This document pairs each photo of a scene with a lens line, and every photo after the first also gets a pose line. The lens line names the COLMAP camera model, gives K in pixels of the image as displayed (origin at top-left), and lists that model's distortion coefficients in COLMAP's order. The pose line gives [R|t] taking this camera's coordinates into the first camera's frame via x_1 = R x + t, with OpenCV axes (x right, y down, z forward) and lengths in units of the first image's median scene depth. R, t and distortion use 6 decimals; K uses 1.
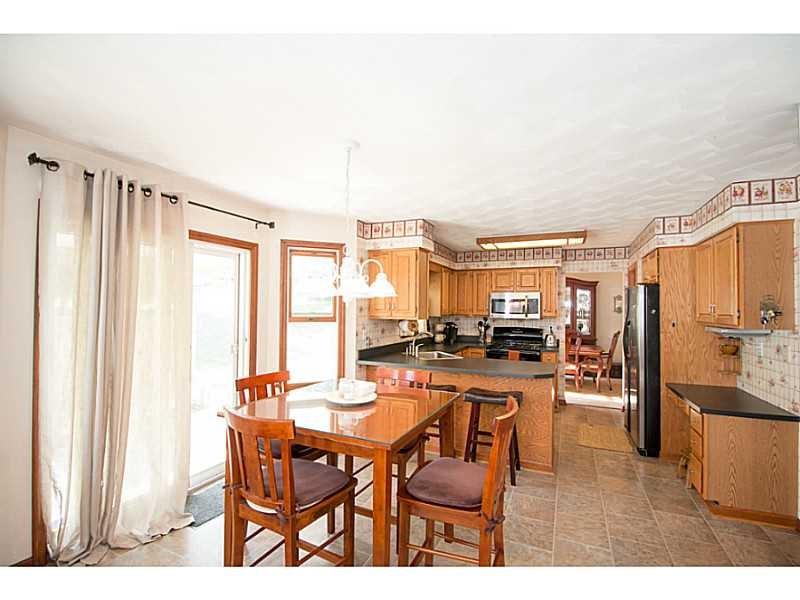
lens RADIAL K [[370.0, 0, 400.4], [0, 370.0, 300.0], [0, 0, 1]] dist [-0.020216, -0.002640]
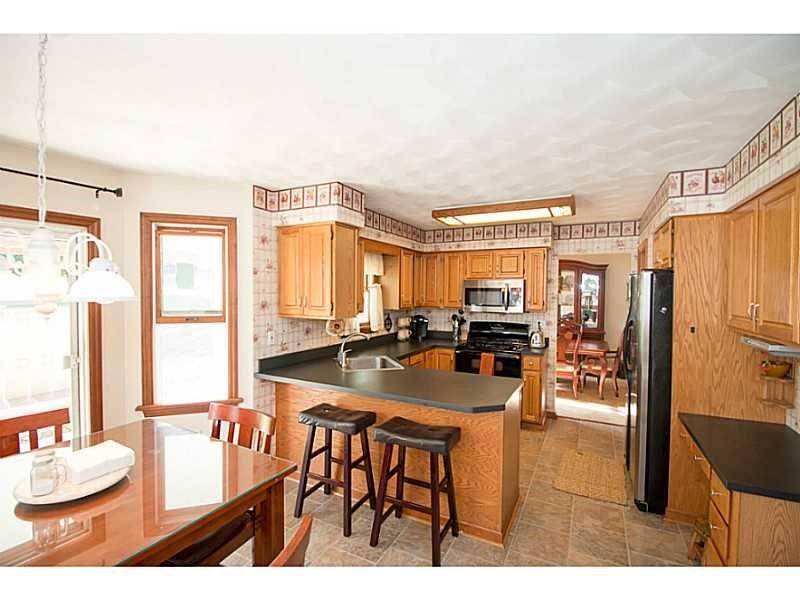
lens RADIAL K [[370.0, 0, 399.3], [0, 370.0, 300.1], [0, 0, 1]] dist [-0.020216, -0.002640]
pose [[0.998589, -0.001399, -0.053094, 0.214567], [0.003784, 0.998986, 0.044856, -0.018441], [0.052978, -0.044994, 0.997582, 0.266188]]
